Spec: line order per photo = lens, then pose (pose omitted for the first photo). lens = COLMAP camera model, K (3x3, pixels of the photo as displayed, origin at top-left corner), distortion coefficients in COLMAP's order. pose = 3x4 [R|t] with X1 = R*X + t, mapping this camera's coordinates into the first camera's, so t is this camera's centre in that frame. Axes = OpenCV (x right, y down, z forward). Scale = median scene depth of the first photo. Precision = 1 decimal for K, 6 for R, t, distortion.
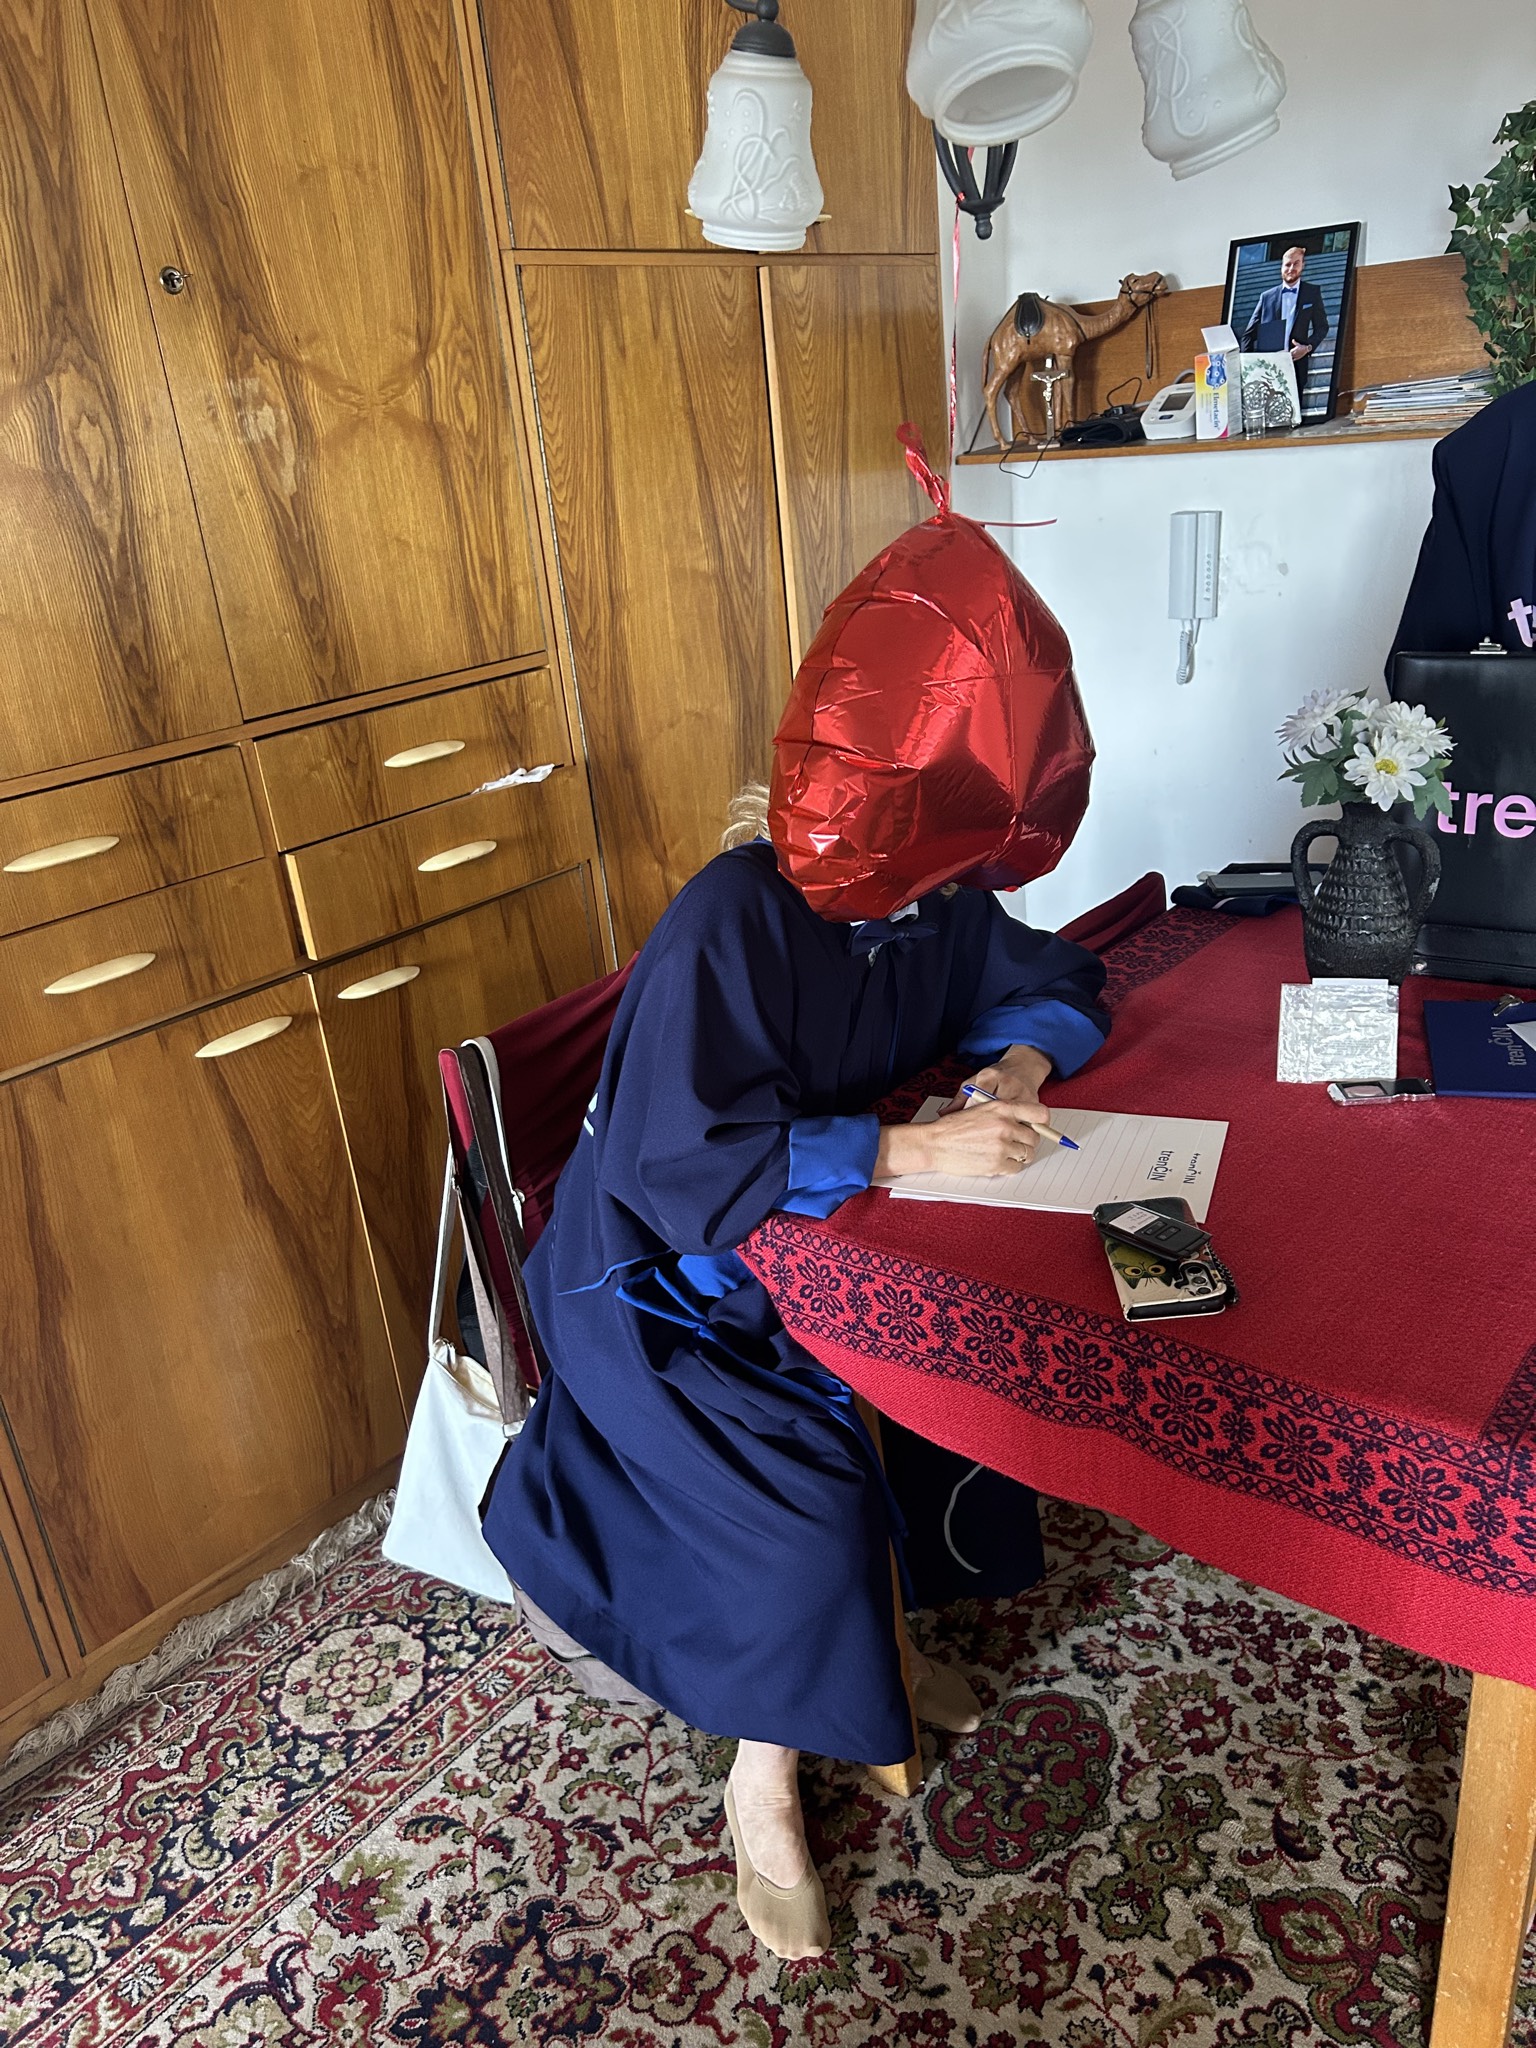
lens RADIAL K [[1563.6, 0, 765.8], [0, 1563.6, 1043.9], [0, 0, 1]] dist [0.017519, -0.003543]
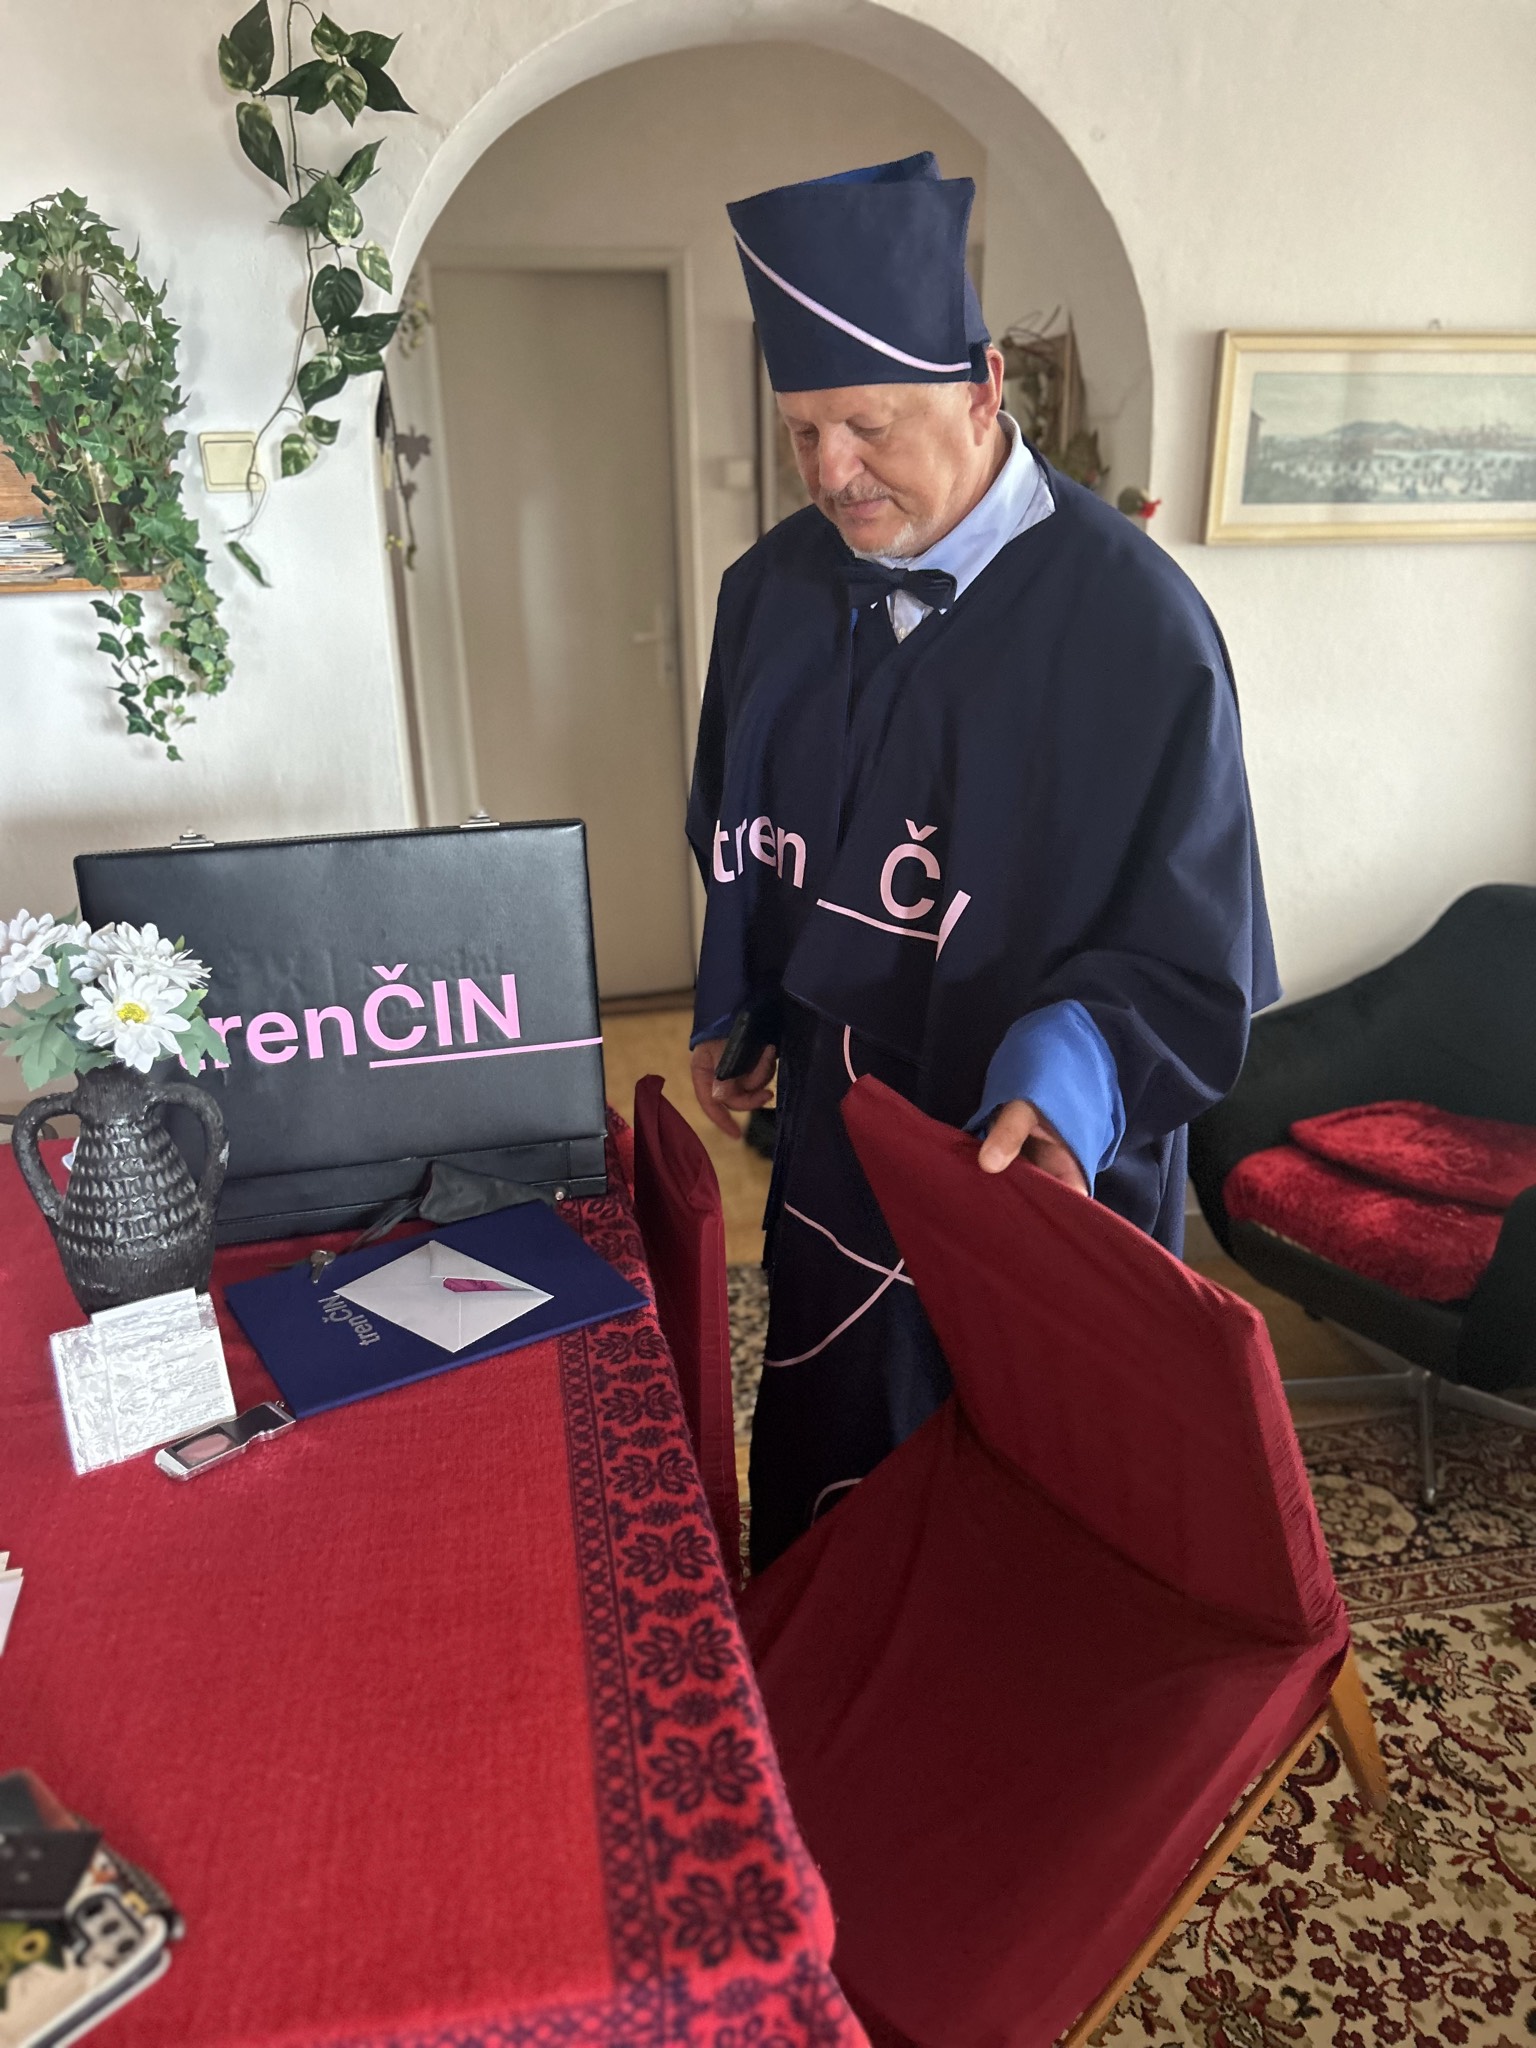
lens RADIAL K [[1563.6, 0, 765.8], [0, 1563.6, 1043.9], [0, 0, 1]] dist [0.017519, -0.003543]
pose [[0.648190, -0.177951, 0.740394, 0.045879], [0.253355, 0.967314, 0.010687, -0.091307], [-0.718096, 0.180655, 0.672088, 0.291591]]
